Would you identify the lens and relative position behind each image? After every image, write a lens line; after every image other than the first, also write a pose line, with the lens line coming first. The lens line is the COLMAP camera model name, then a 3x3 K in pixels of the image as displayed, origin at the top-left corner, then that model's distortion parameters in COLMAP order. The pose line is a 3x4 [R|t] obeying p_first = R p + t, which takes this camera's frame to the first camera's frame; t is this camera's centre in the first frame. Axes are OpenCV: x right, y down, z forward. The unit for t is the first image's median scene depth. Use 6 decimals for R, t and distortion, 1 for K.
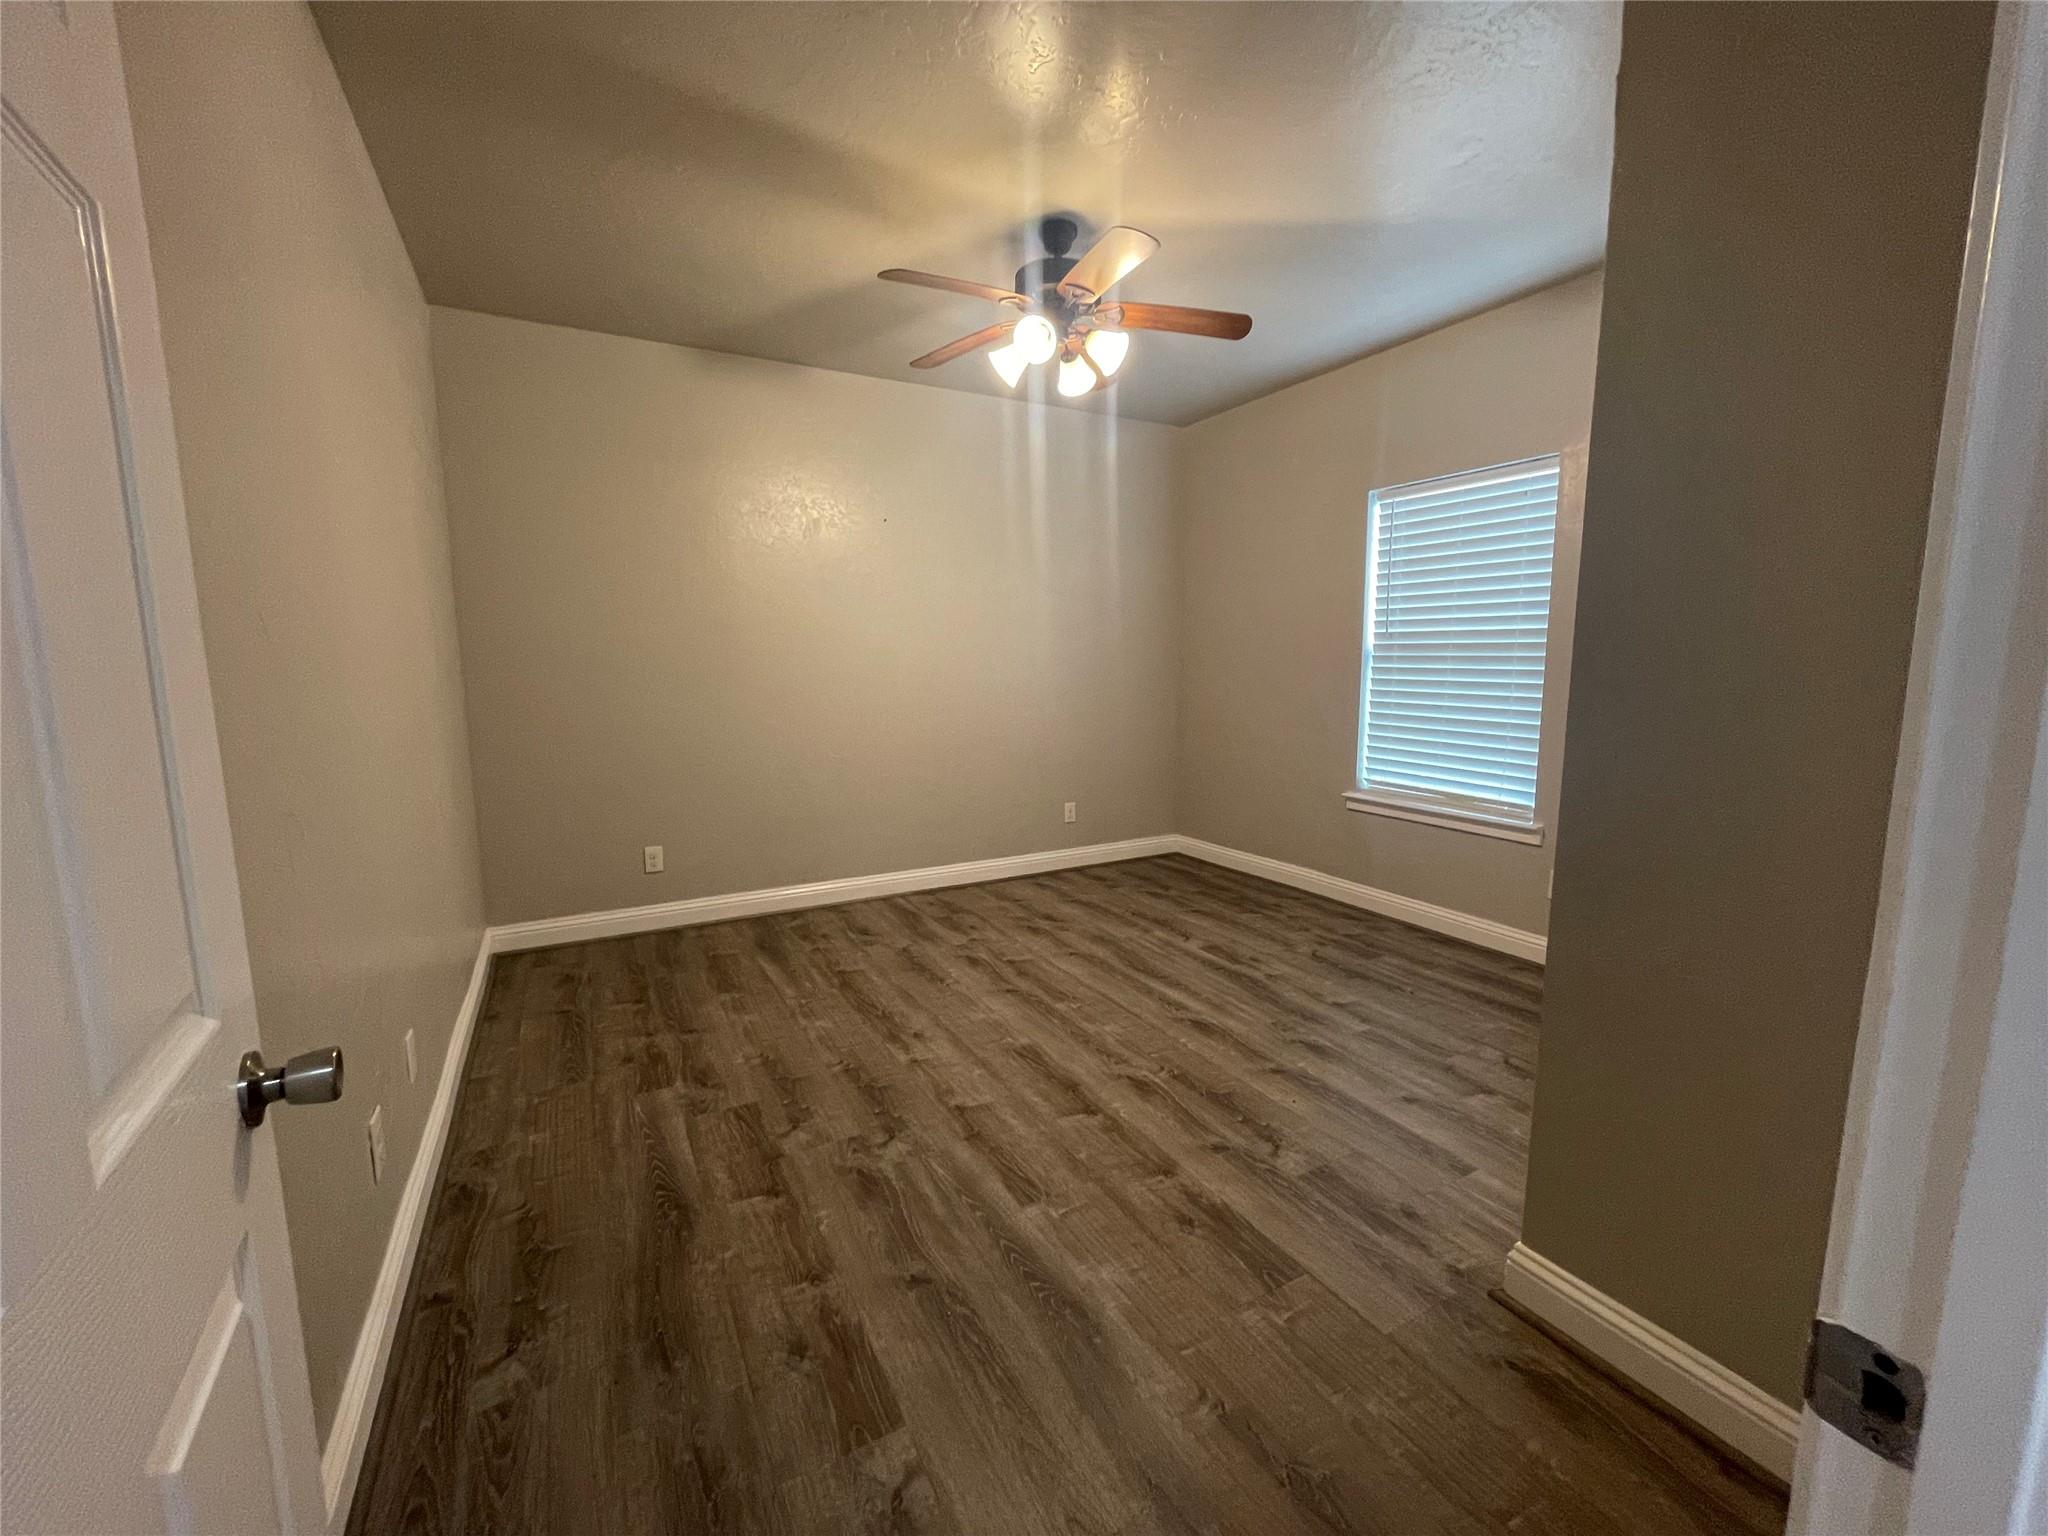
lens RADIAL K [[819.2, 0, 1024.8], [0, 819.2, 772.7], [0, 0, 1]] dist [-0.000356, -0.000089]
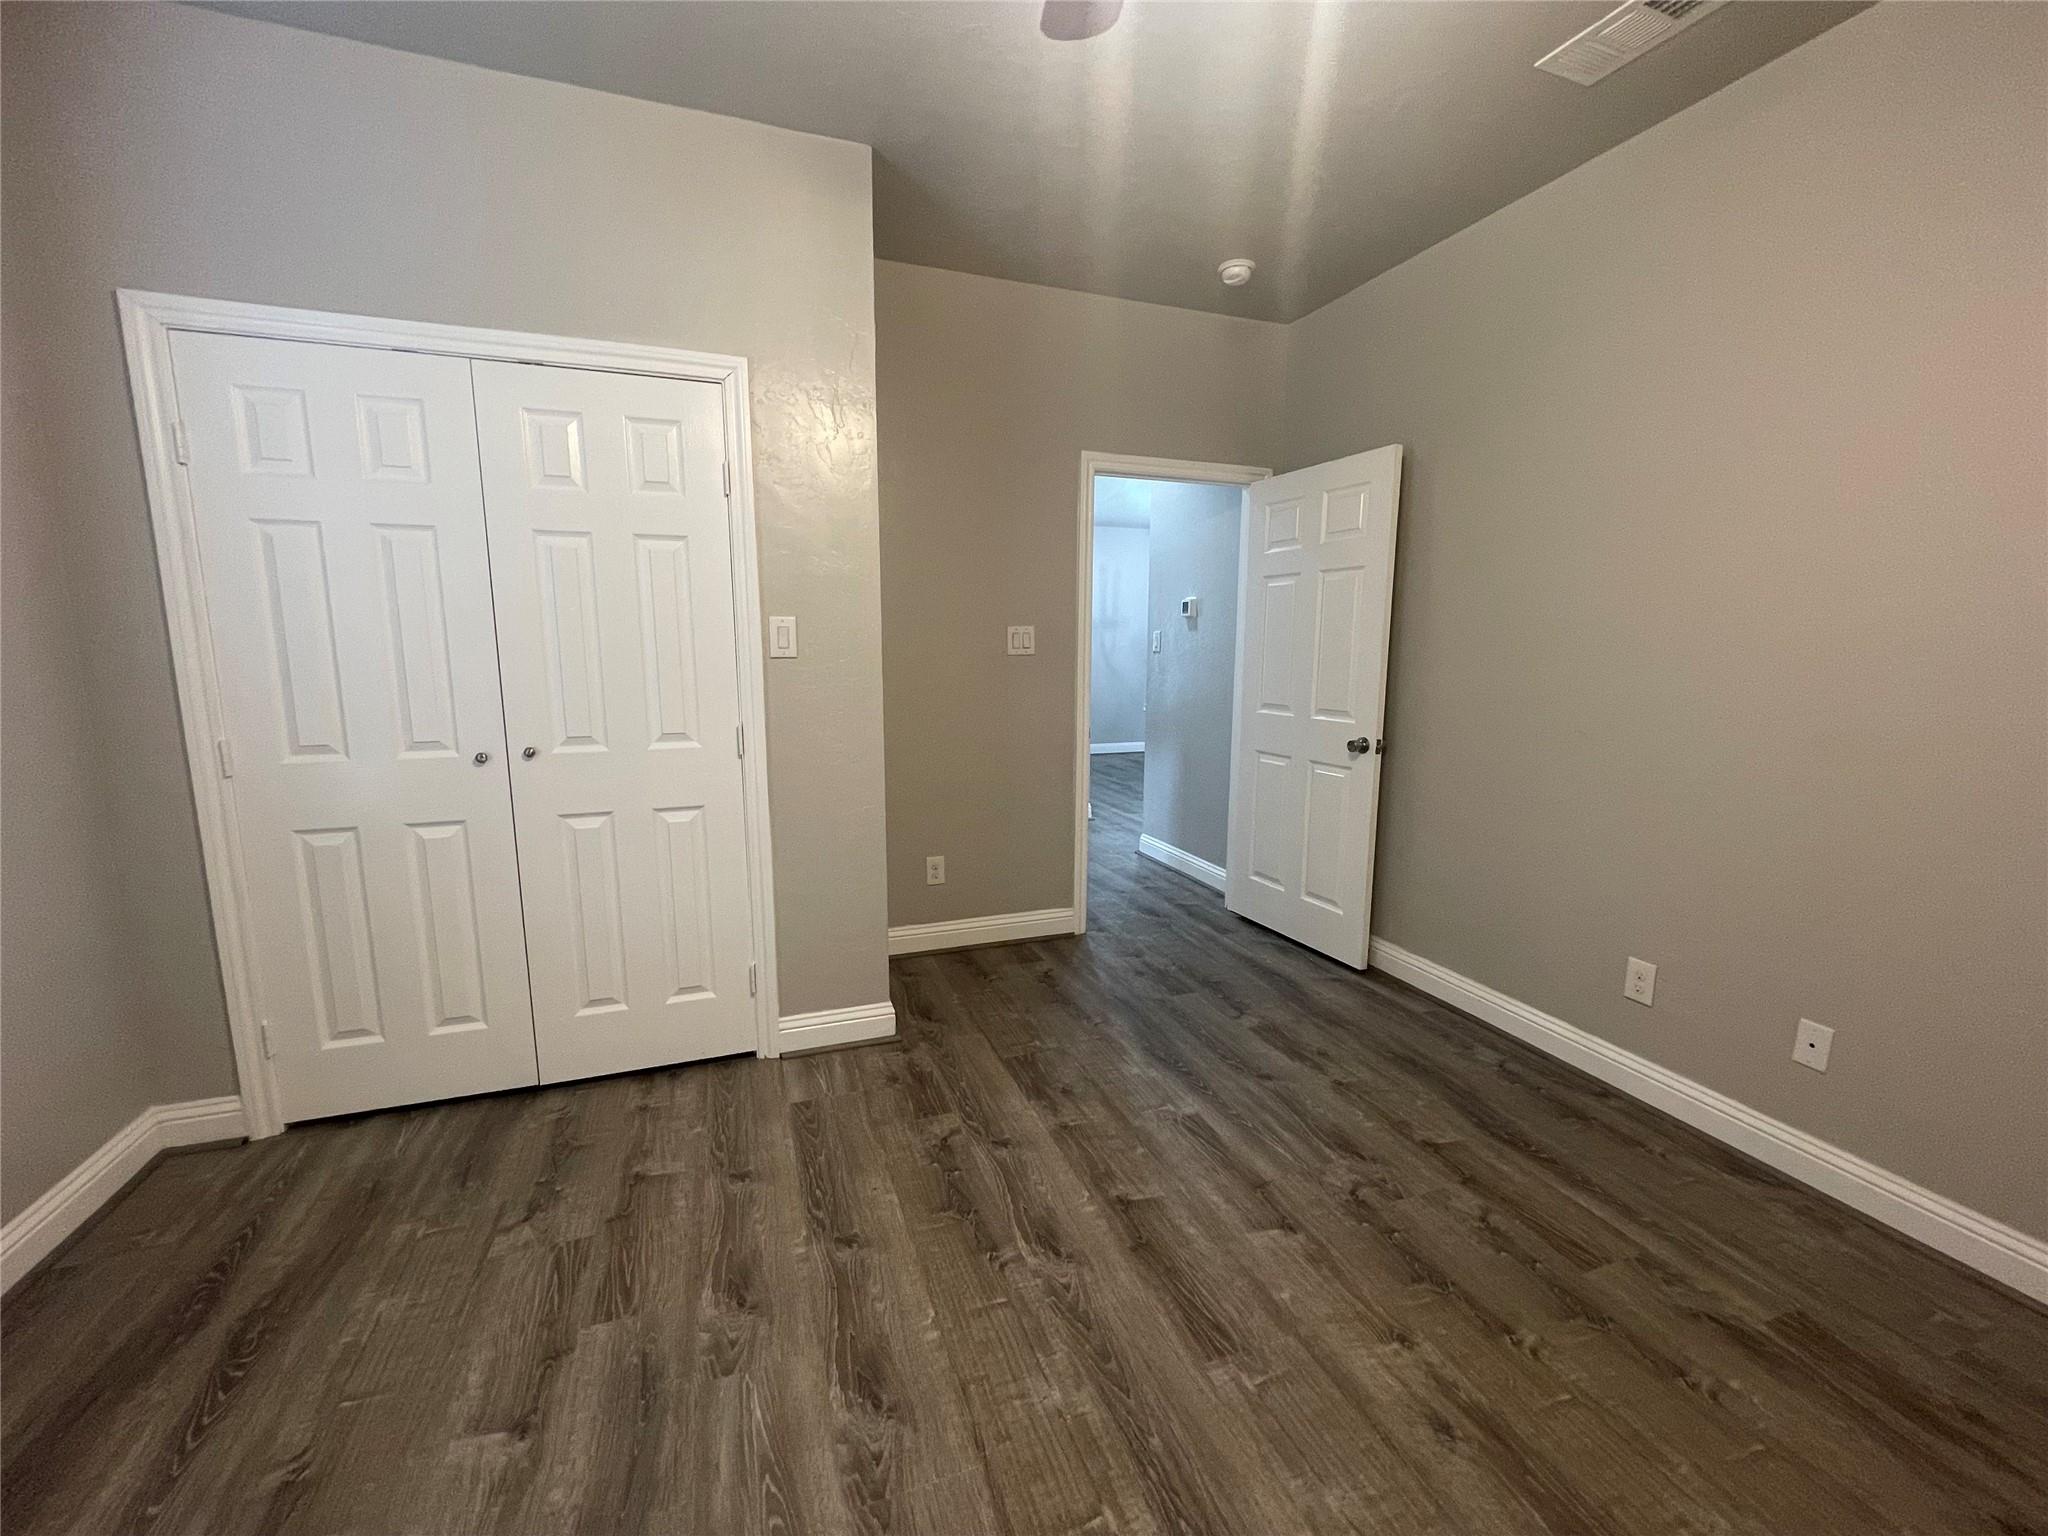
lens RADIAL K [[819.2, 0, 1019.4], [0, 819.2, 768.5], [0, 0, 1]] dist [-0.000356, -0.000089]
pose [[-0.987281, -0.026550, 0.156755, 0.069569], [0.019633, 0.958052, 0.285922, -0.262607], [-0.157771, 0.285363, -0.945344, 1.776786]]
